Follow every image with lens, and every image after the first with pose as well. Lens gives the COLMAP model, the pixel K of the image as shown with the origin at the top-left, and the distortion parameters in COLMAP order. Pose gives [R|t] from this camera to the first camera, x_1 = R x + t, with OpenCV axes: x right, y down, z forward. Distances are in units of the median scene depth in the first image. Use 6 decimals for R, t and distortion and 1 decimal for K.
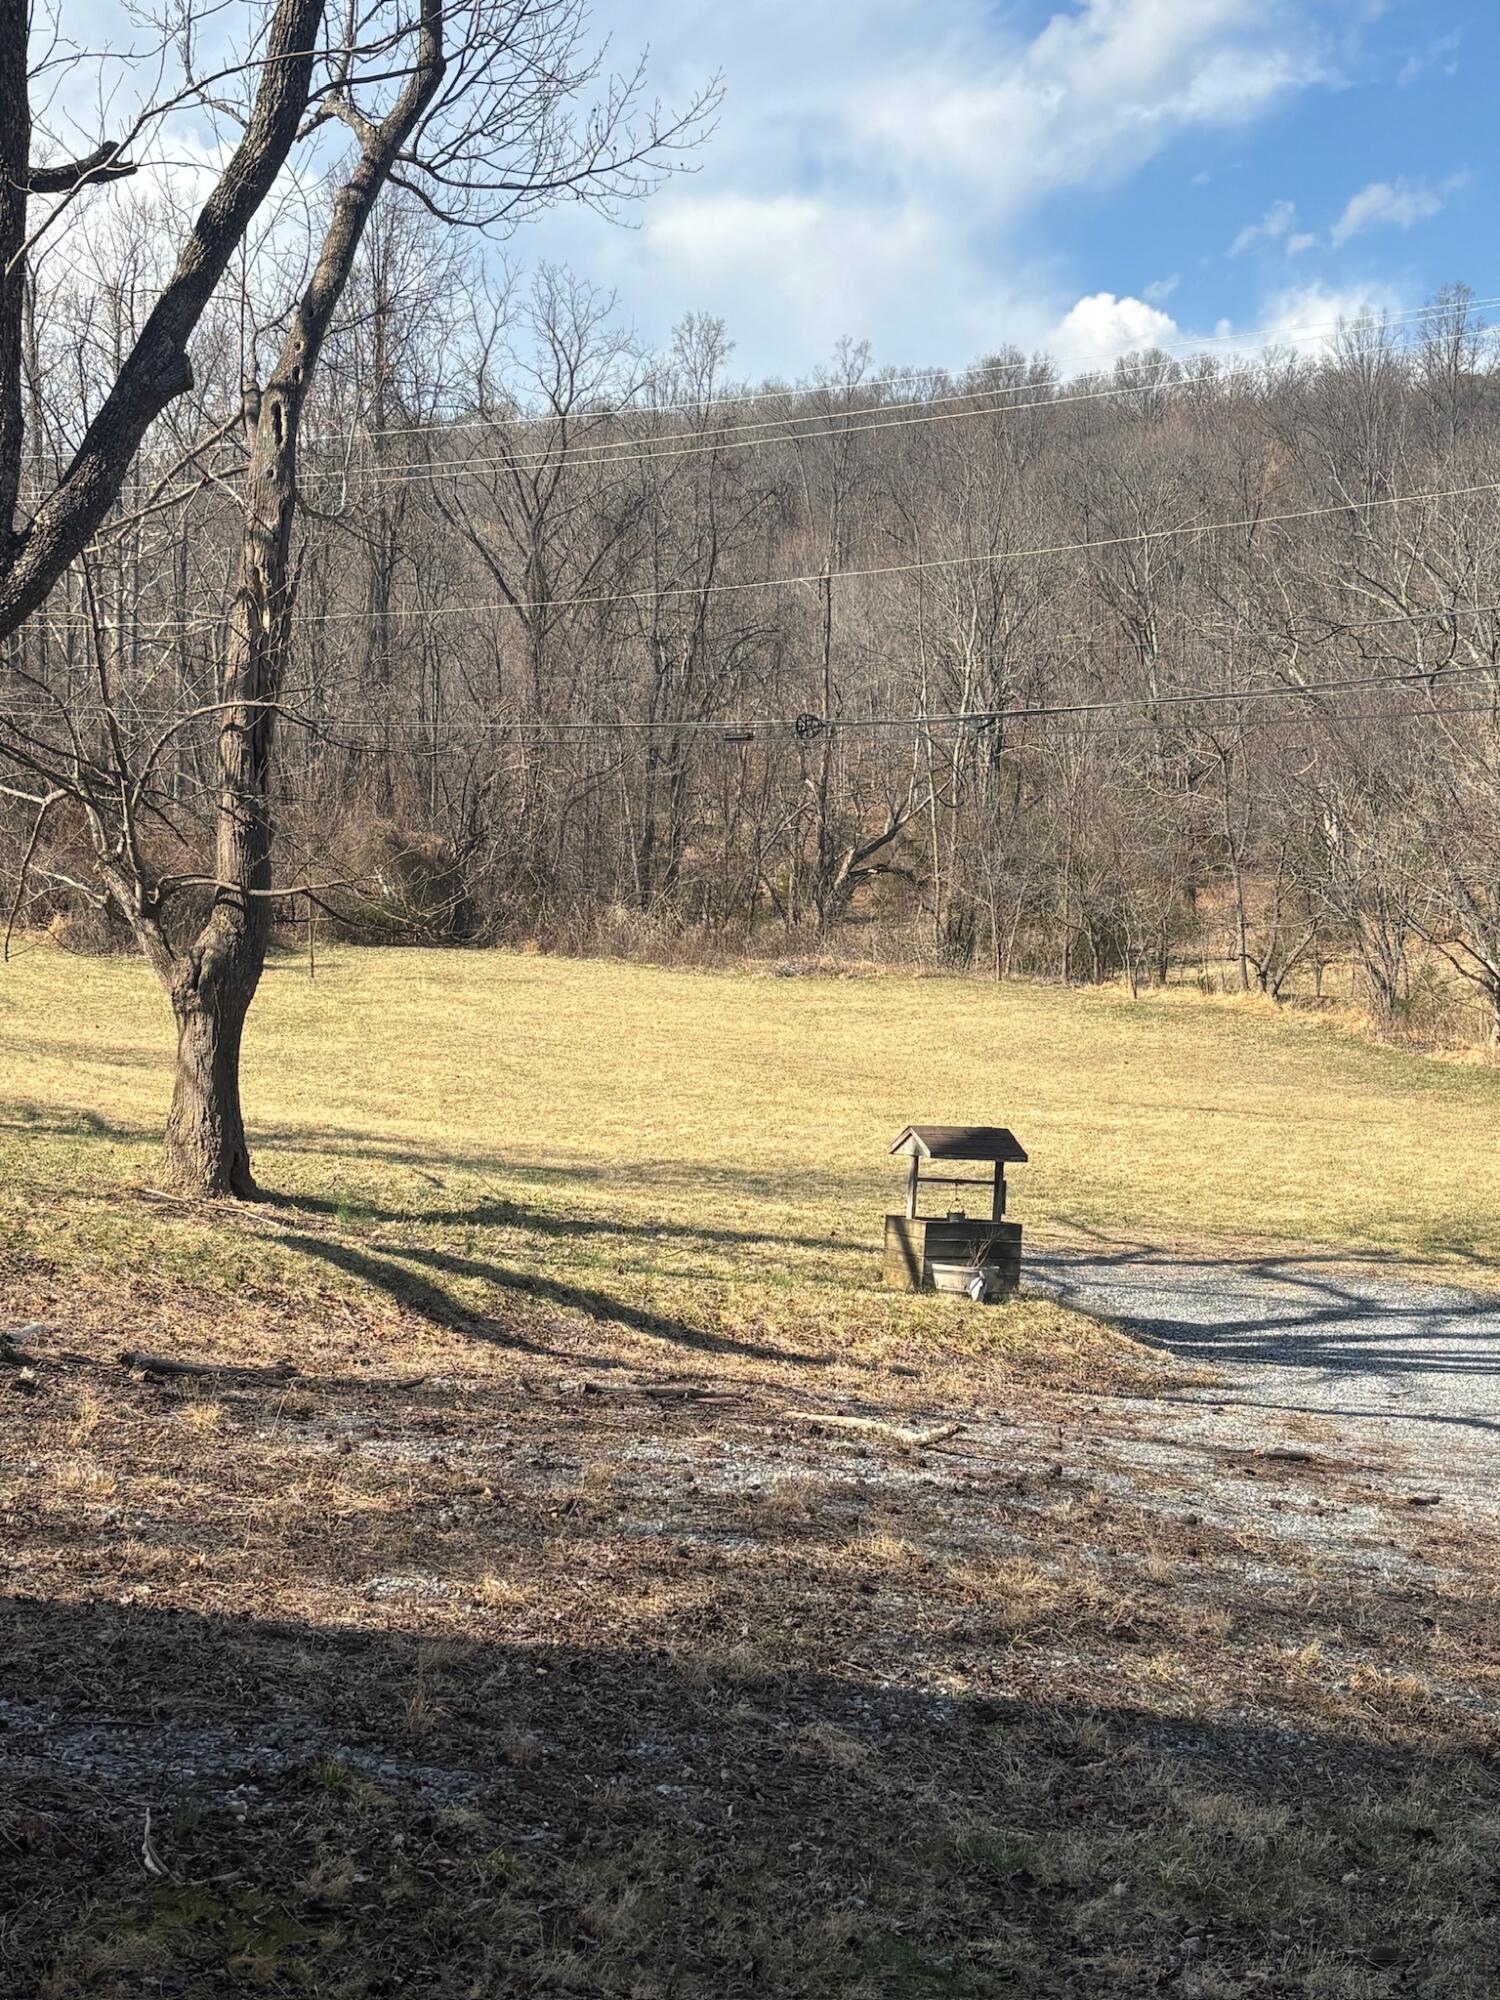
lens RADIAL K [[2797.0, 0, 750.0], [0, 2797.0, 999.4], [0, 0, 1]] dist [0.047616, 0.000000]
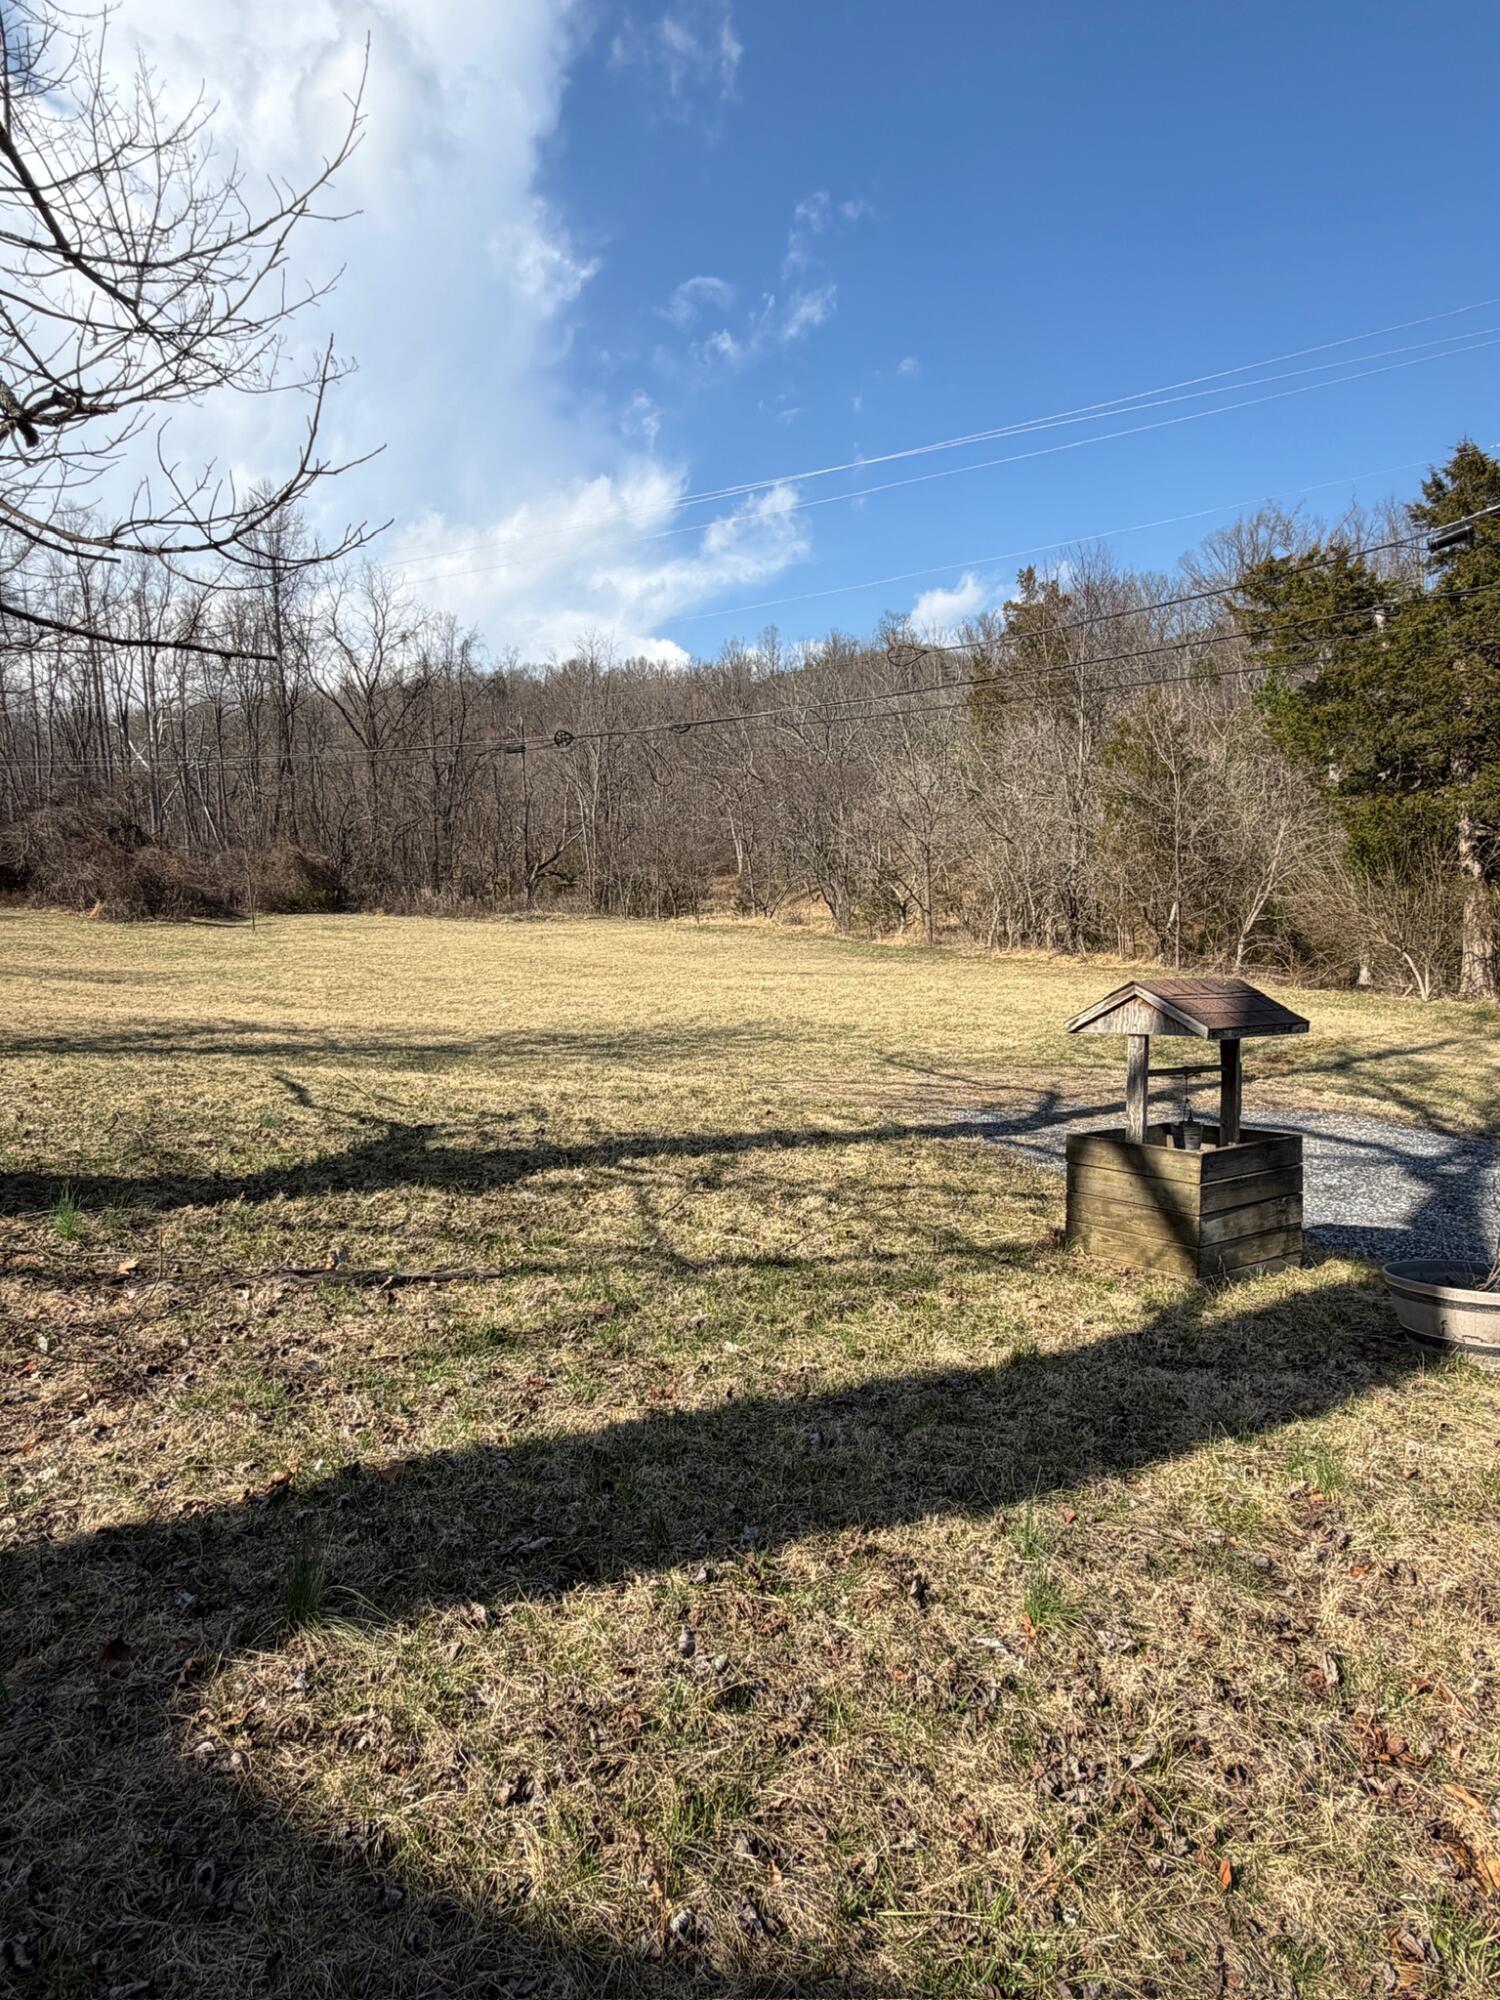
lens RADIAL K [[1121.2, 0, 745.9], [0, 1121.2, 990.8], [0, 0, 1]] dist [-0.004806, 0.001507]
pose [[0.970584, -0.055641, 0.234244, -0.018376], [0.045138, 0.997730, 0.049967, 0.007979], [-0.236492, -0.037924, 0.970893, 0.201811]]
